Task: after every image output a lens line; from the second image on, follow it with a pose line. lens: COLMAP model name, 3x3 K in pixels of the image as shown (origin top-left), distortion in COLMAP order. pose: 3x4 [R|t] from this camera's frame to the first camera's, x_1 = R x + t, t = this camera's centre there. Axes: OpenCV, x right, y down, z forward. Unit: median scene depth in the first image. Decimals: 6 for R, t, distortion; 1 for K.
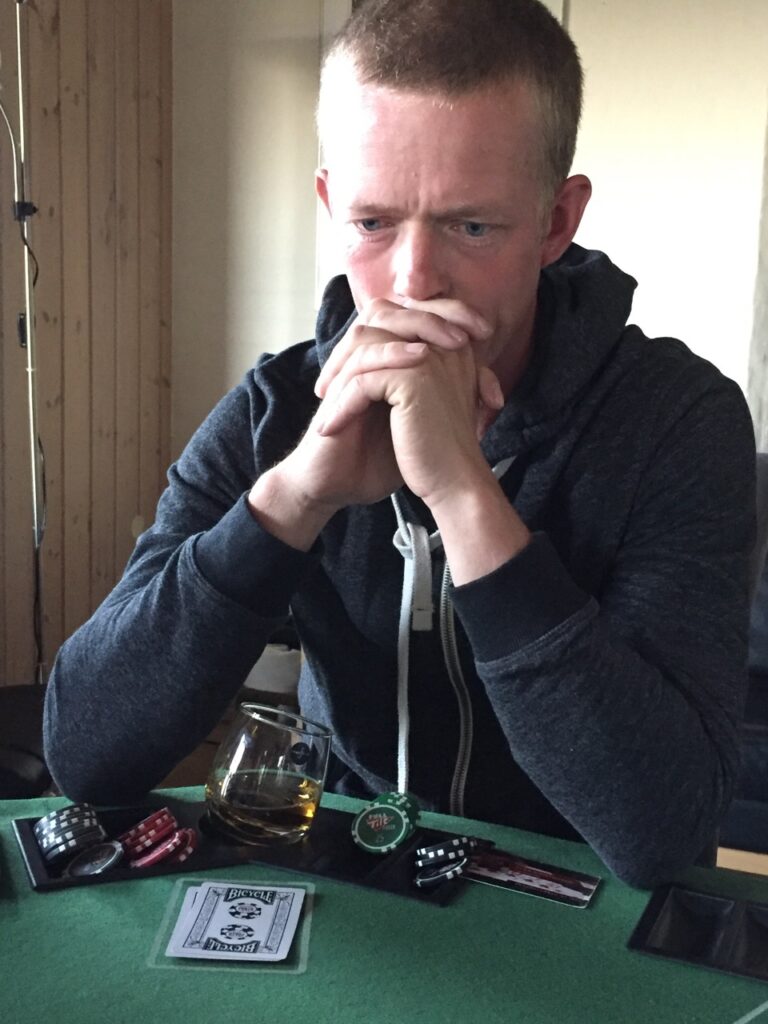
lens RADIAL K [[1246.7, 0, 383.4], [0, 1246.7, 511.5], [0, 0, 1]] dist [-0.015916, 0.000000]
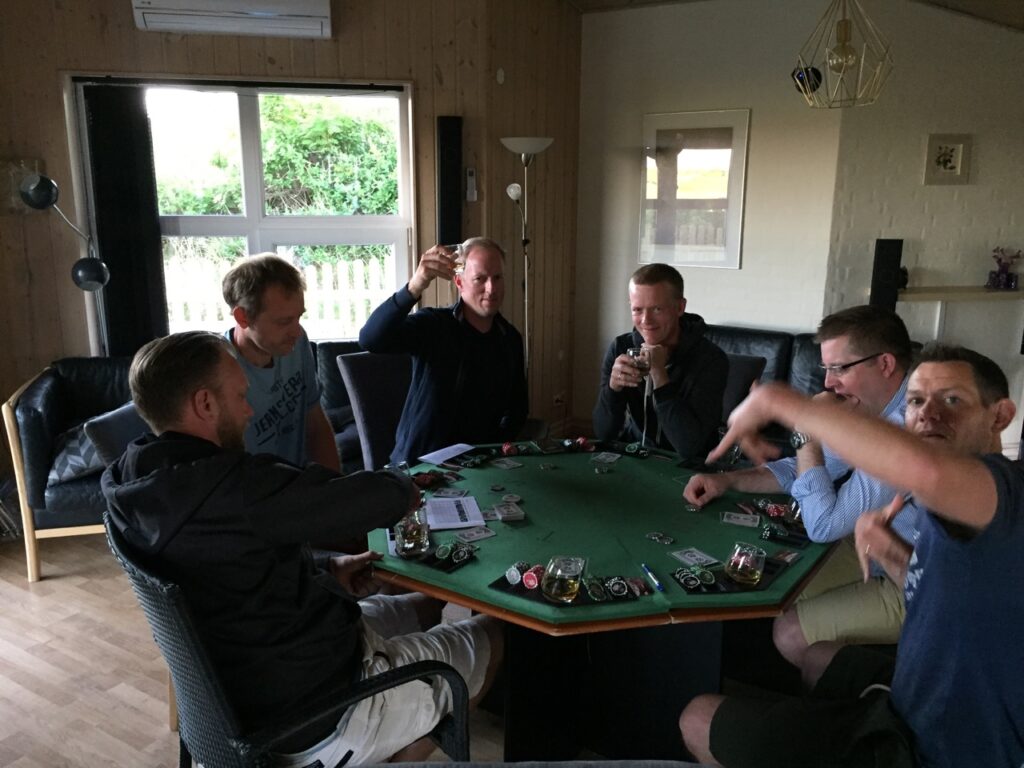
lens RADIAL K [[867.2, 0, 511.0], [0, 867.2, 386.0], [0, 0, 1]] dist [0.016798, 0.000116]
pose [[0.975495, 0.032535, -0.217605, 0.090831], [-0.013980, 0.996173, 0.086273, -0.085328], [0.219579, -0.081117, 0.972217, -0.787318]]
